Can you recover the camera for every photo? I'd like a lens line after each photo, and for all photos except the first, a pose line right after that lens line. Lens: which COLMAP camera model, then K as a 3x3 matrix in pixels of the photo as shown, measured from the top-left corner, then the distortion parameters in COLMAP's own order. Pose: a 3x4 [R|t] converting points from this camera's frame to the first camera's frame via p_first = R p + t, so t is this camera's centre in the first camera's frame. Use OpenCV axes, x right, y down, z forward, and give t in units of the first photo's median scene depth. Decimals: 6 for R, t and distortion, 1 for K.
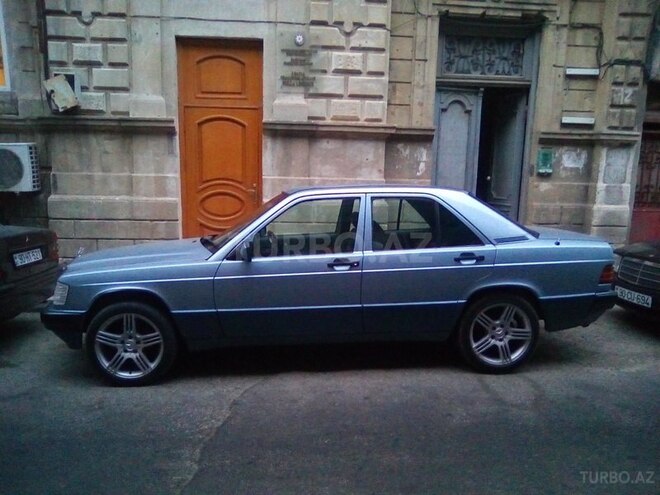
lens RADIAL K [[542.9, 0, 328.8], [0, 542.9, 244.4], [0, 0, 1]] dist [-0.019475, -0.006776]
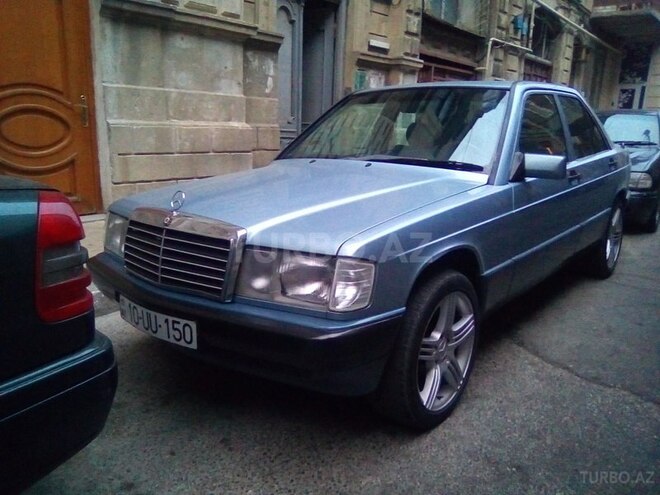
lens RADIAL K [[542.9, 0, 335.2], [0, 542.9, 252.0], [0, 0, 1]] dist [-0.019475, -0.006776]
pose [[0.698573, -0.163290, 0.696657, -0.406067], [0.083130, 0.985541, 0.147642, -0.000259], [-0.710693, -0.045225, 0.702047, 0.349881]]
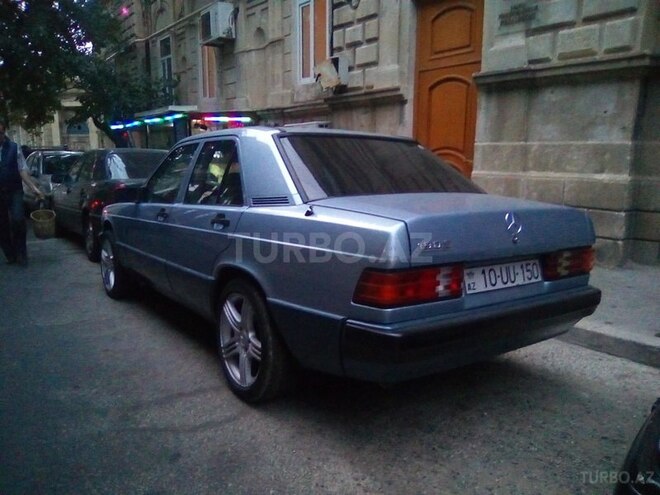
lens RADIAL K [[542.9, 0, 331.6], [0, 542.9, 249.2], [0, 0, 1]] dist [-0.019475, -0.006776]
pose [[0.500145, 0.127900, -0.856444, 0.498664], [-0.114140, 0.990140, 0.081211, -0.006808], [0.858387, 0.057138, 0.509812, 0.398747]]
